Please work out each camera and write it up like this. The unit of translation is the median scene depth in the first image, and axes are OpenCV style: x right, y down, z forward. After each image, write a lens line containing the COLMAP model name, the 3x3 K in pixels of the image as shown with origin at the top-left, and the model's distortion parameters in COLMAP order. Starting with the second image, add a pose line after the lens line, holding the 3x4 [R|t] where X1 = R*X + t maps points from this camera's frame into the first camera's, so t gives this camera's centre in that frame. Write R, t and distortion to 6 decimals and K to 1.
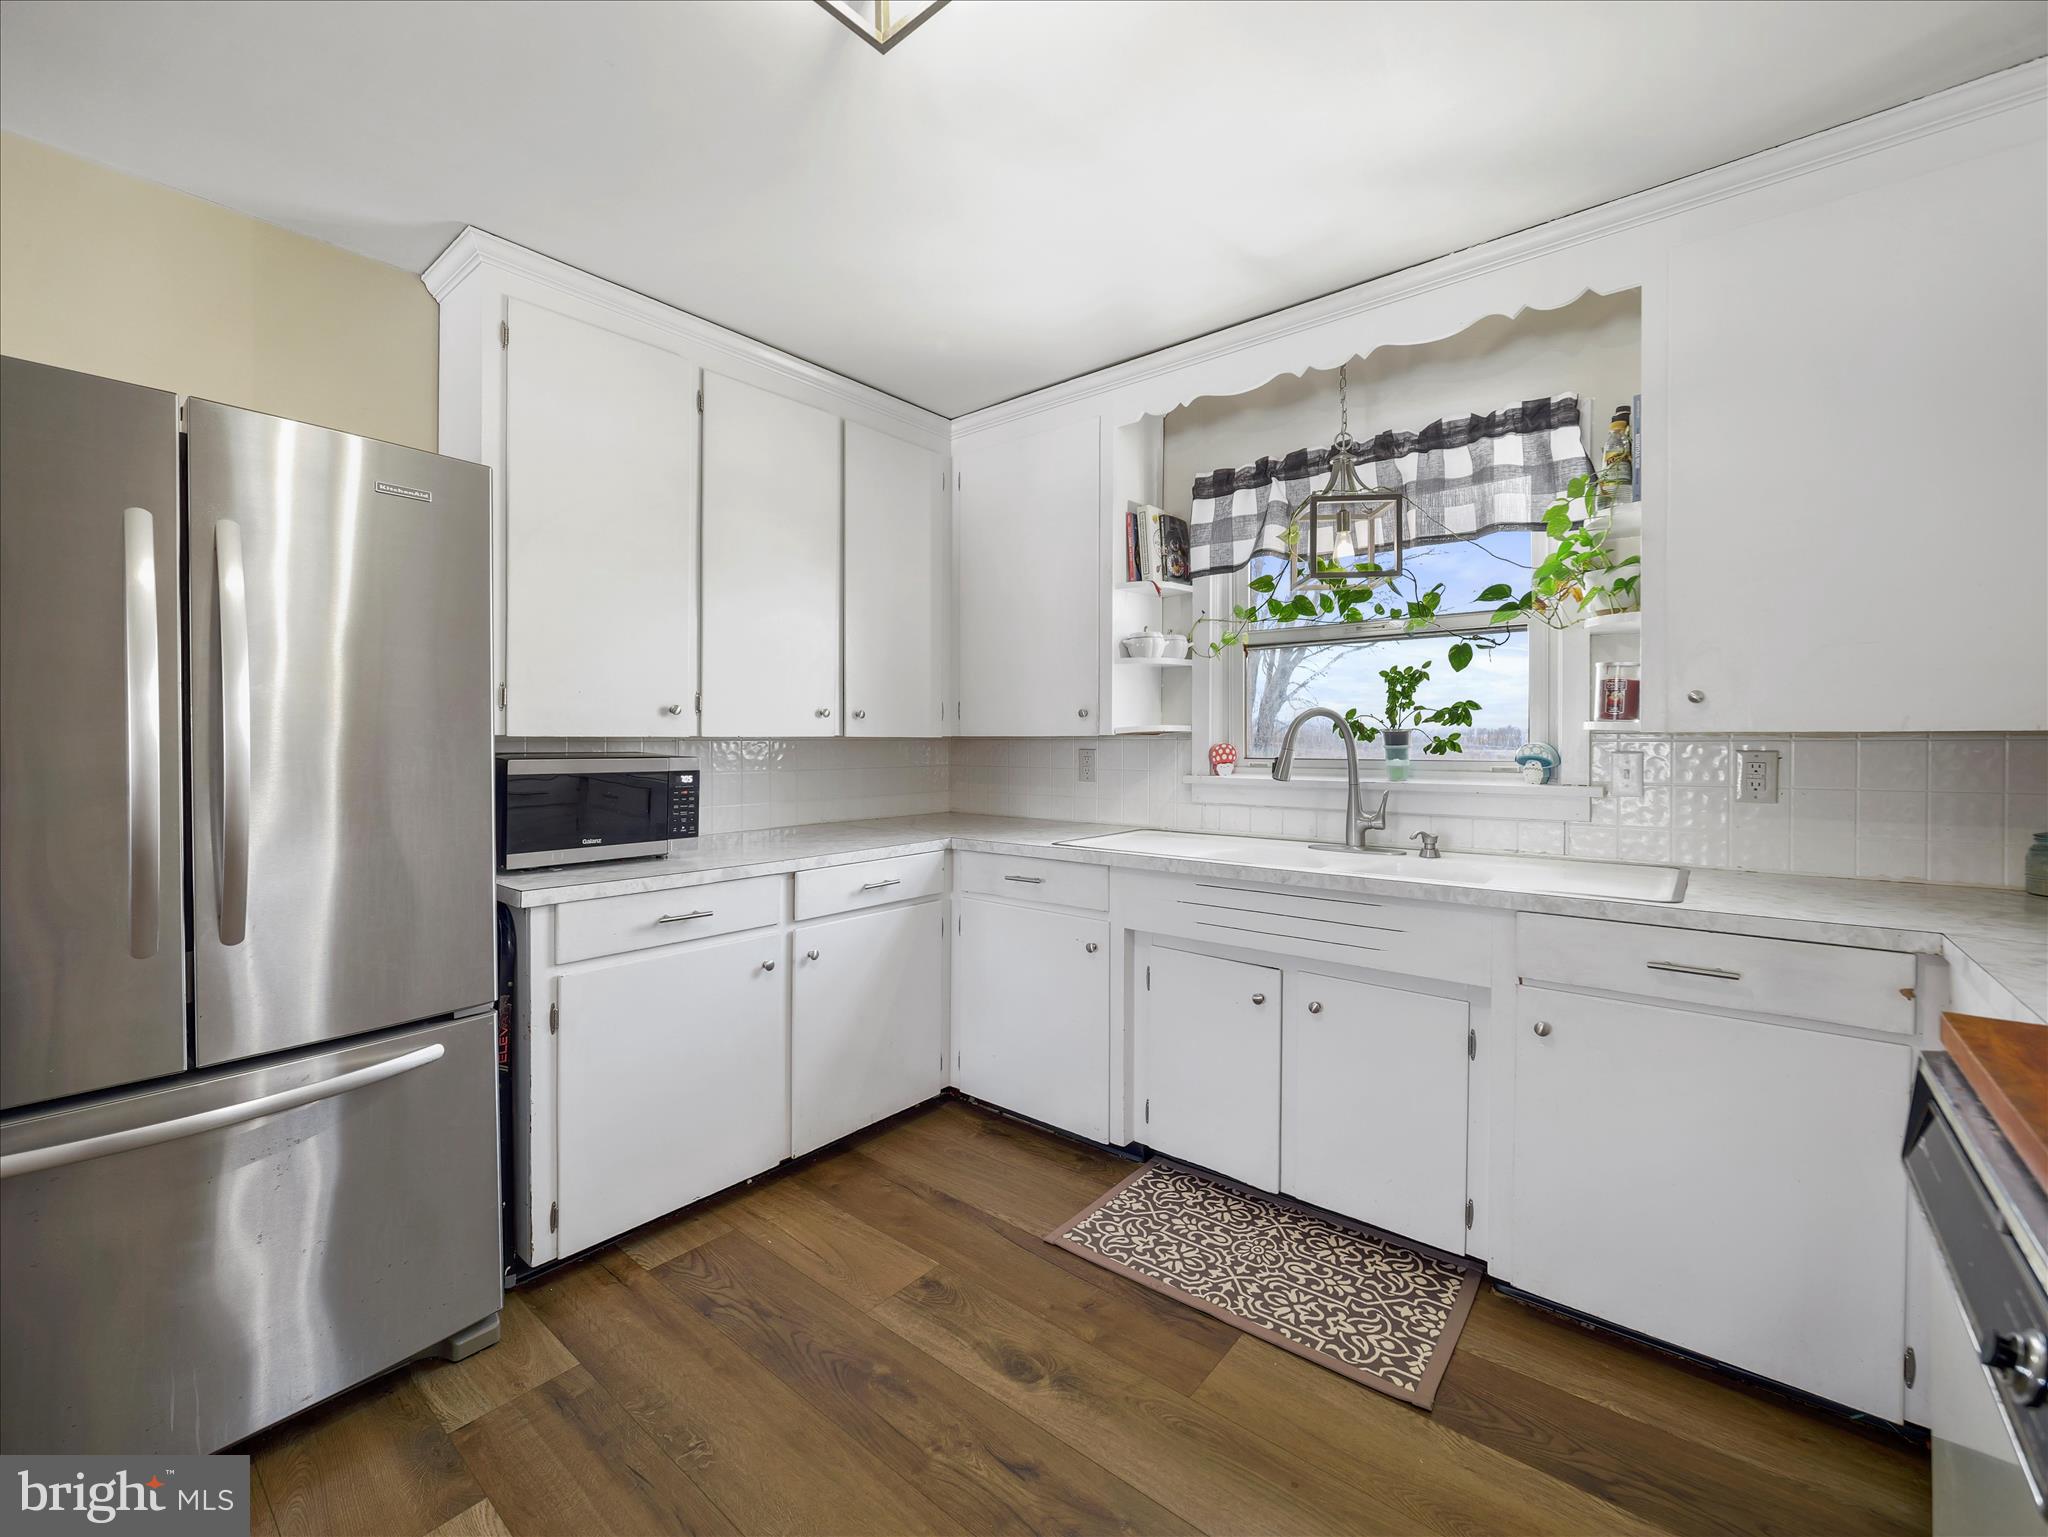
lens RADIAL K [[842.1, 0, 1027.0], [0, 842.1, 739.5], [0, 0, 1]] dist [-0.011113, -0.000593]
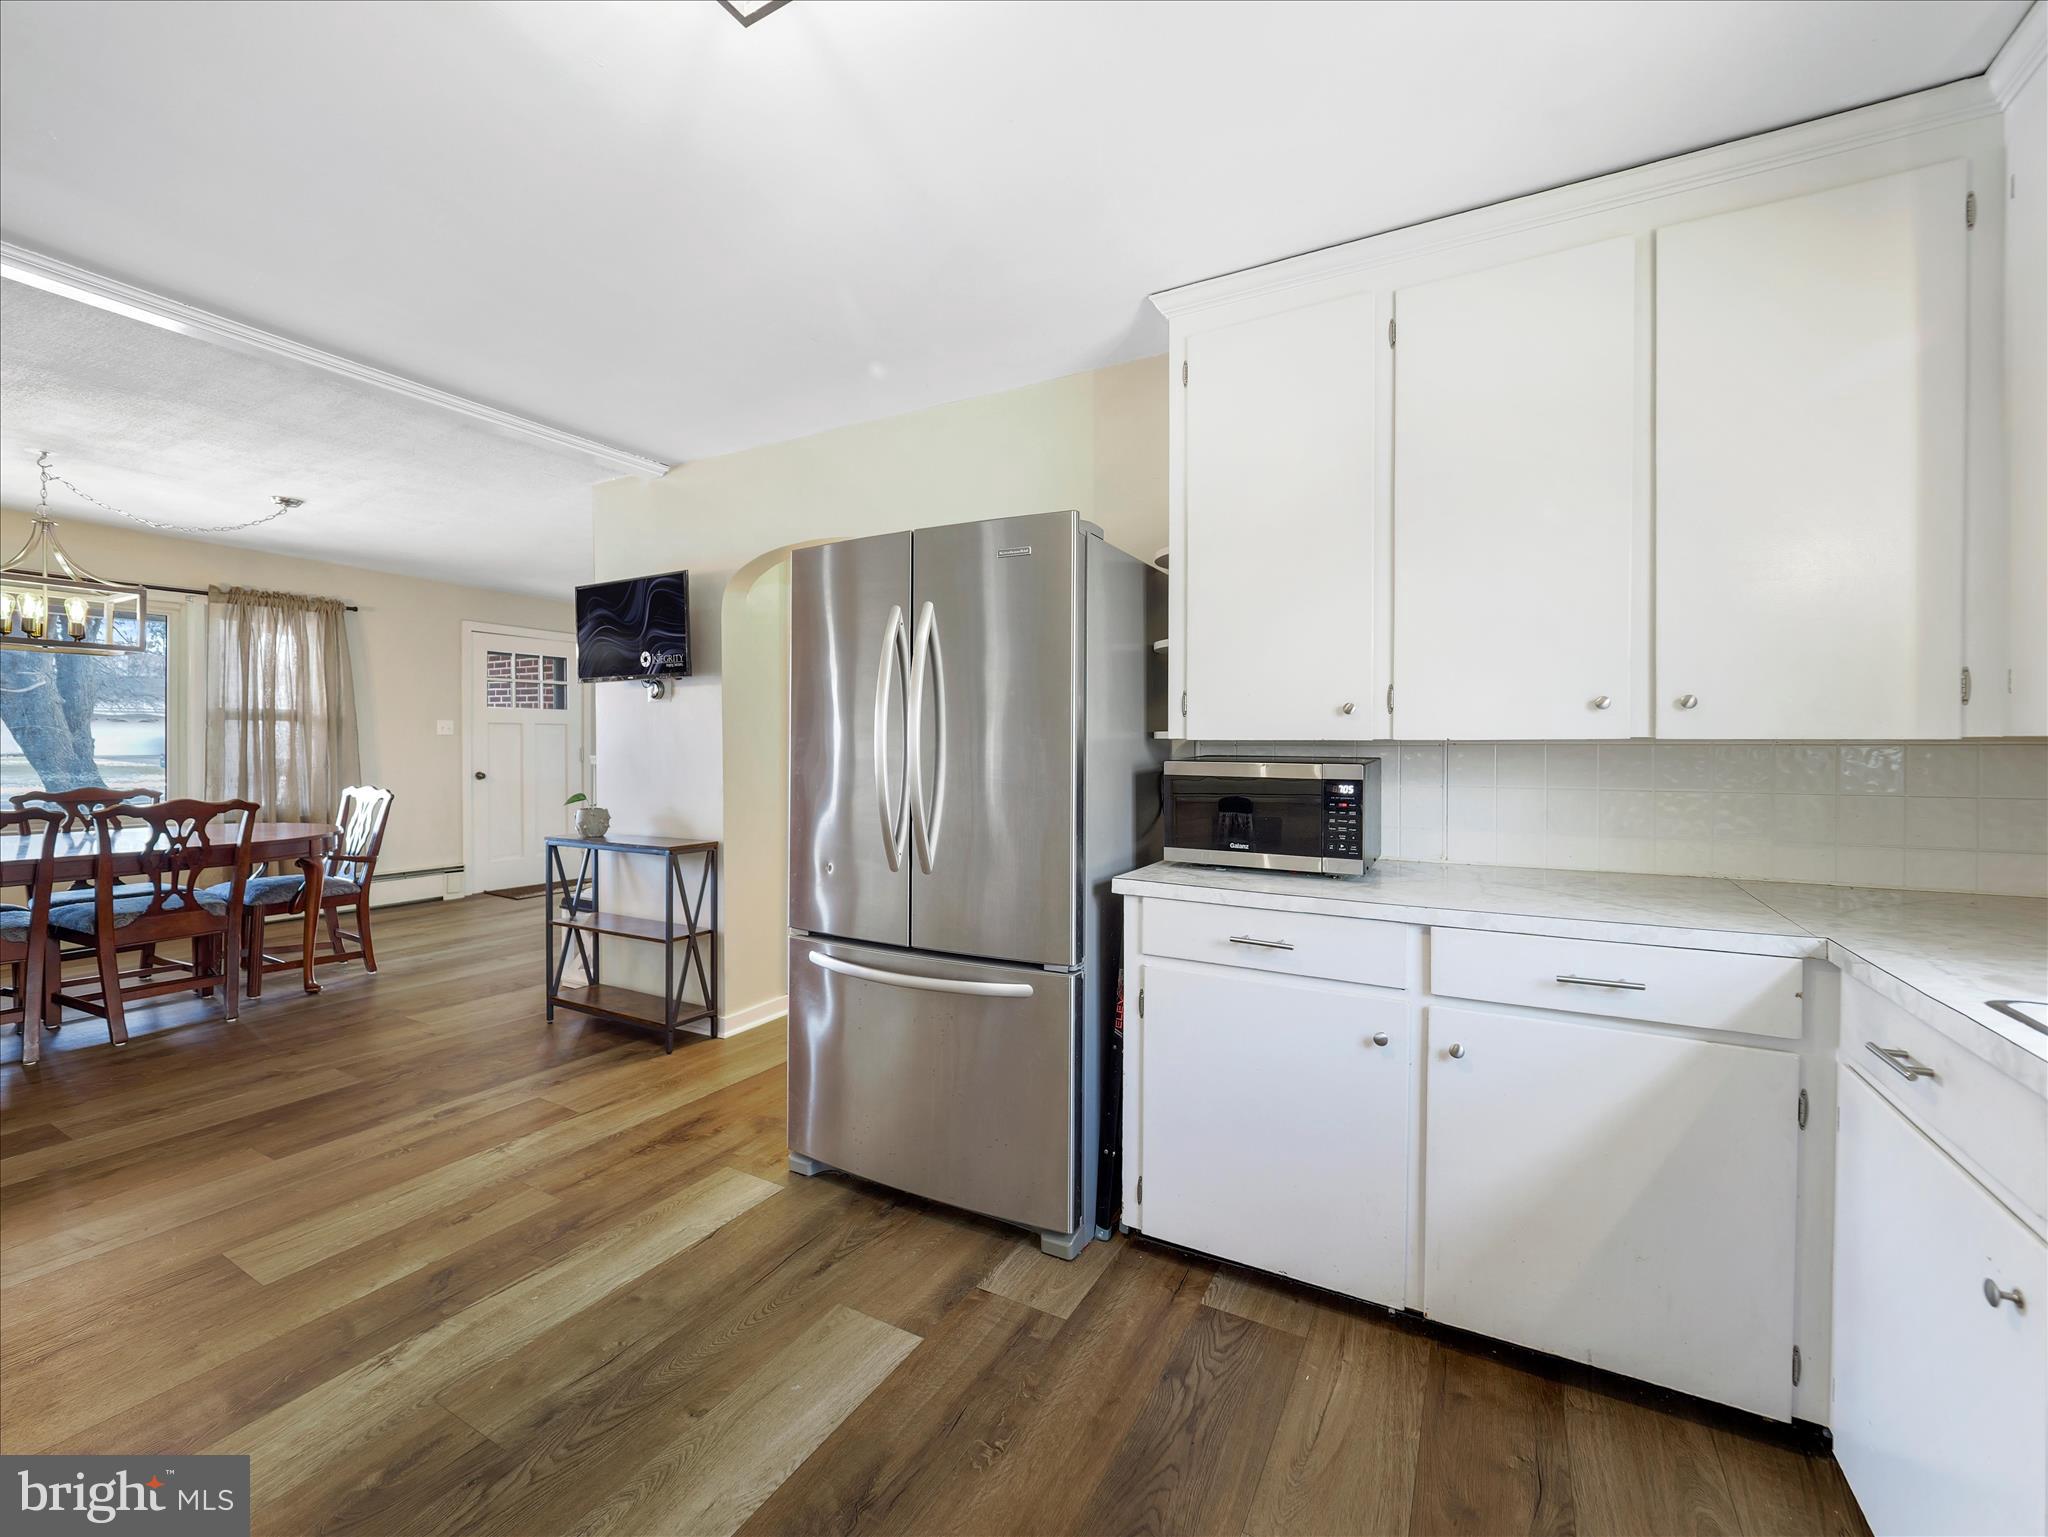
lens RADIAL K [[842.1, 0, 1024.3], [0, 842.1, 757.1], [0, 0, 1]] dist [-0.011113, -0.000593]
pose [[0.202686, 0.012655, -0.979162, 0.411375], [-0.007718, 0.999906, 0.011326, 0.008990], [0.979213, 0.005262, 0.202764, 0.592082]]
